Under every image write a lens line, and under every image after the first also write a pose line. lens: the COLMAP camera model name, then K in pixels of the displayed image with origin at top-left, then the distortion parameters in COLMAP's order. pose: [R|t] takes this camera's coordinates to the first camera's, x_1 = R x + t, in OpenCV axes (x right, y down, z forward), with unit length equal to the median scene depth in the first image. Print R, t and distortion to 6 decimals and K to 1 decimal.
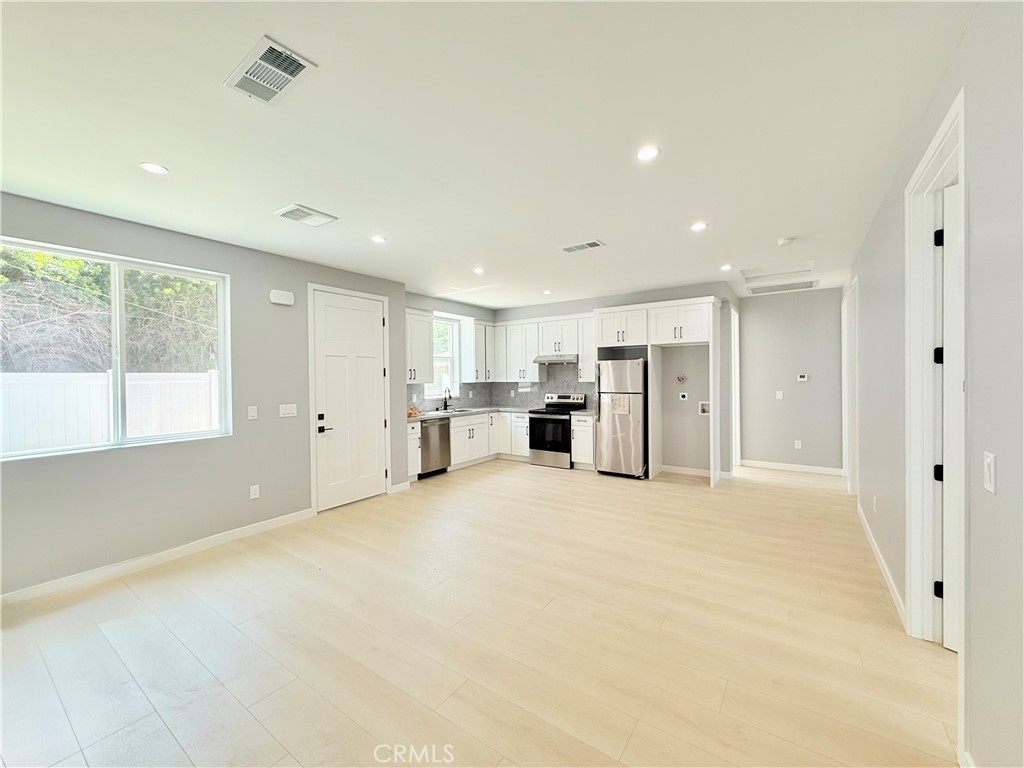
lens RADIAL K [[407.0, 0, 512.2], [0, 407.0, 381.5], [0, 0, 1]] dist [0.001760, 0.000568]
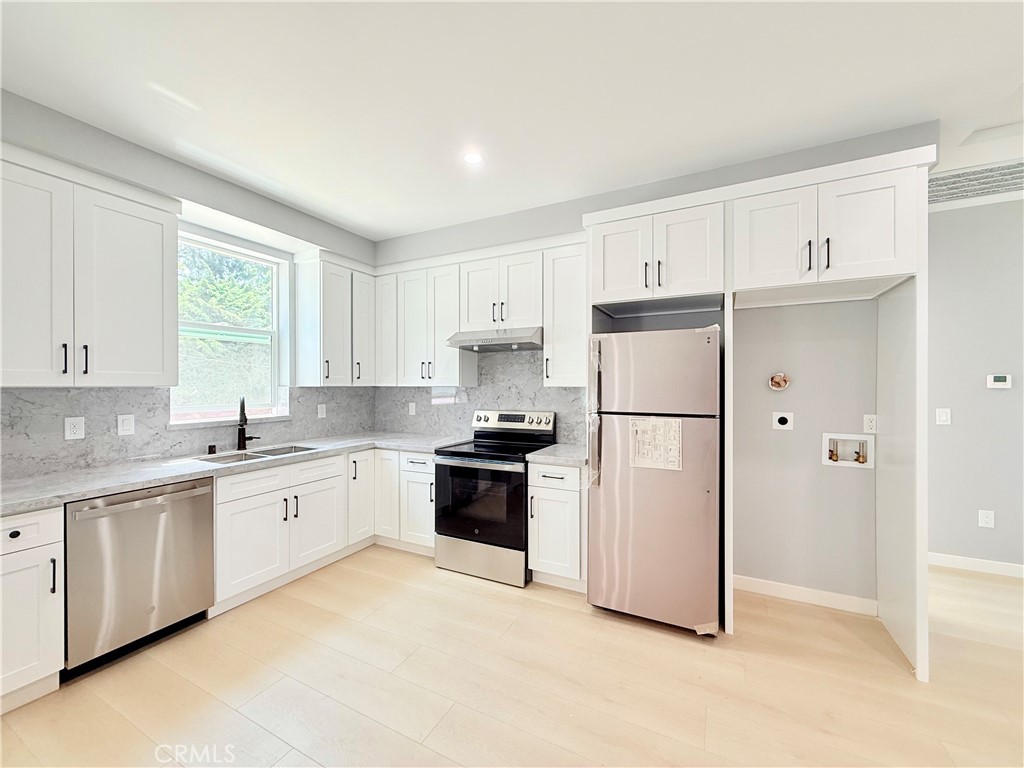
lens RADIAL K [[407.0, 0, 508.8], [0, 407.0, 385.3], [0, 0, 1]] dist [0.001760, 0.000568]
pose [[0.991717, 0.008740, 0.128146, 0.066707], [-0.007446, 0.999916, -0.010572, 0.004806], [-0.128228, 0.009530, 0.991699, 0.560902]]
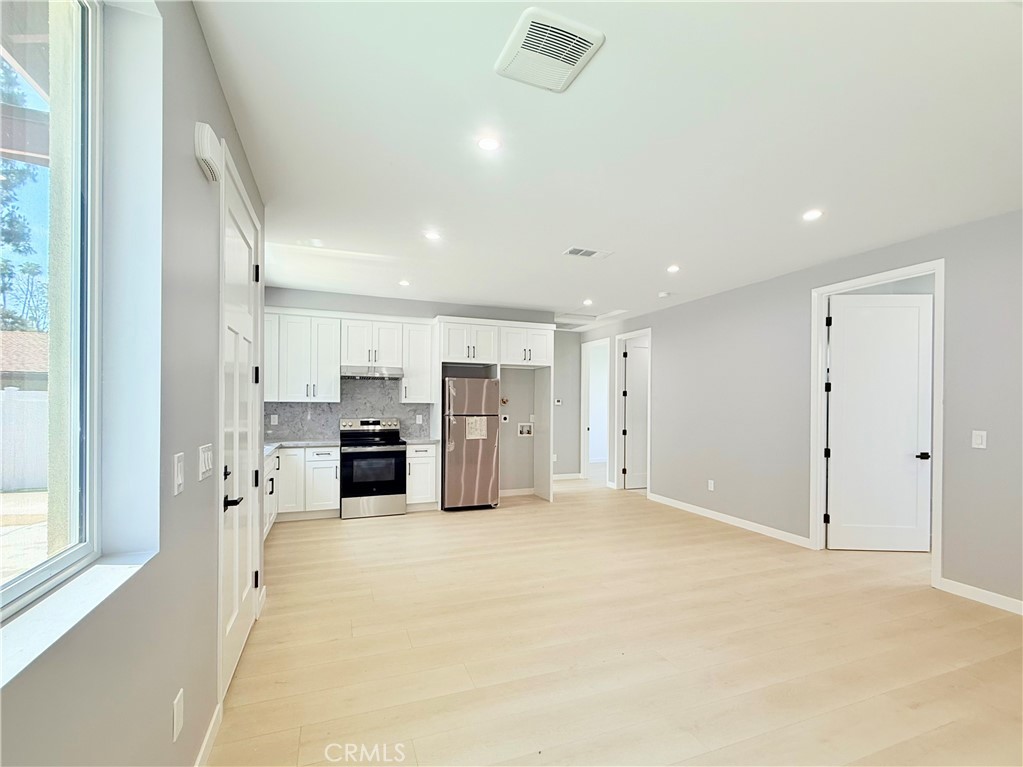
lens RADIAL K [[454.3, 0, 509.3], [0, 454.3, 406.2], [0, 0, 1]] dist [-0.001001, -0.000722]
pose [[0.568453, 0.009737, 0.822658, -0.456440], [-0.005090, 0.999952, -0.008318, 0.014116], [-0.822700, 0.000541, 0.568475, 0.333572]]
